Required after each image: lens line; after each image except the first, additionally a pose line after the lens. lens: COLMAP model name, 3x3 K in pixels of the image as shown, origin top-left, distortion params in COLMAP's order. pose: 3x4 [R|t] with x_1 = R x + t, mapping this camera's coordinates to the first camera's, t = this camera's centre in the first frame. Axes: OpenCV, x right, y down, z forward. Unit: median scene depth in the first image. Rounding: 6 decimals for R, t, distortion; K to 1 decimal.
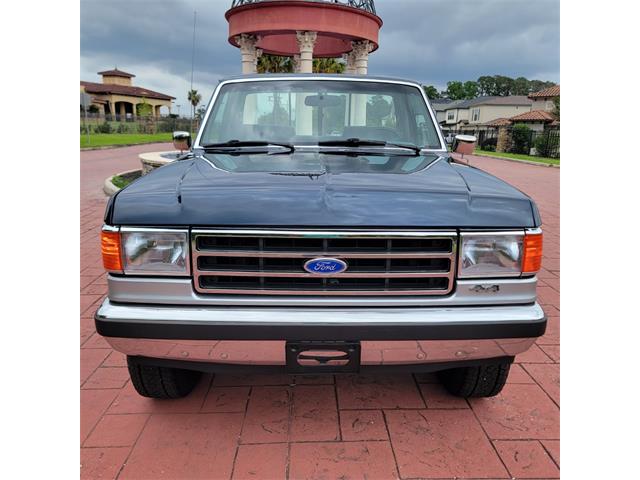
lens RADIAL K [[449.6, 0, 322.5], [0, 449.6, 255.0], [0, 0, 1]] dist [0.070129, -0.045159]
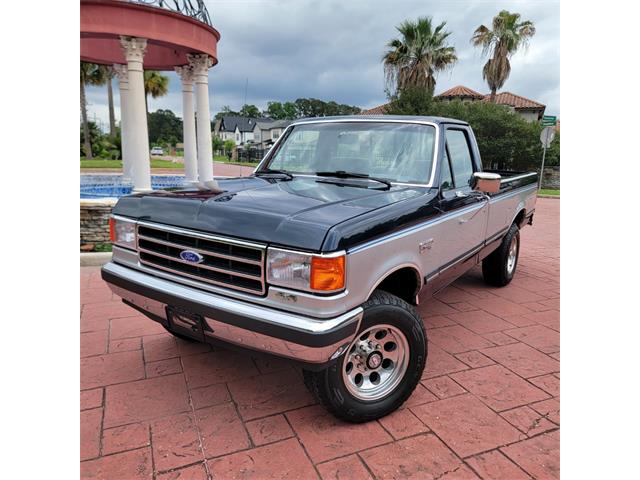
lens RADIAL K [[449.6, 0, 325.0], [0, 449.6, 244.7], [0, 0, 1]] dist [0.070129, -0.045159]
pose [[0.927097, -0.075316, 0.367175, -0.011859], [0.095480, 0.994742, -0.037039, -0.010818], [-0.362455, 0.069397, 0.929414, 0.027273]]
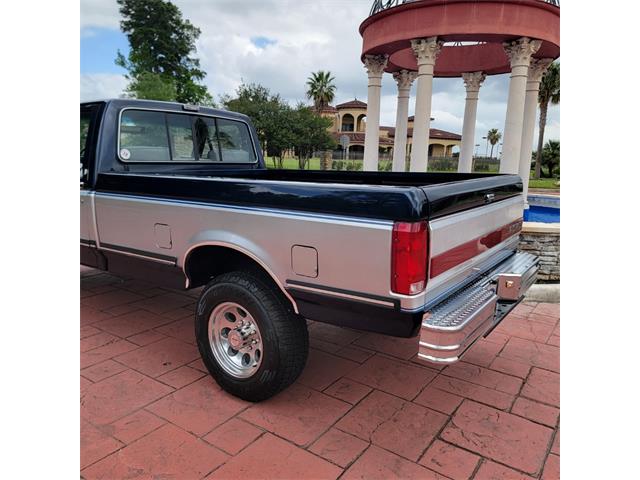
lens RADIAL K [[449.6, 0, 329.8], [0, 449.6, 245.8], [0, 0, 1]] dist [0.070129, -0.045159]
pose [[0.797292, 0.112052, -0.593102, 0.084885], [-0.171552, 0.984161, -0.044680, -0.021121], [0.578701, 0.137371, 0.803887, 0.084849]]
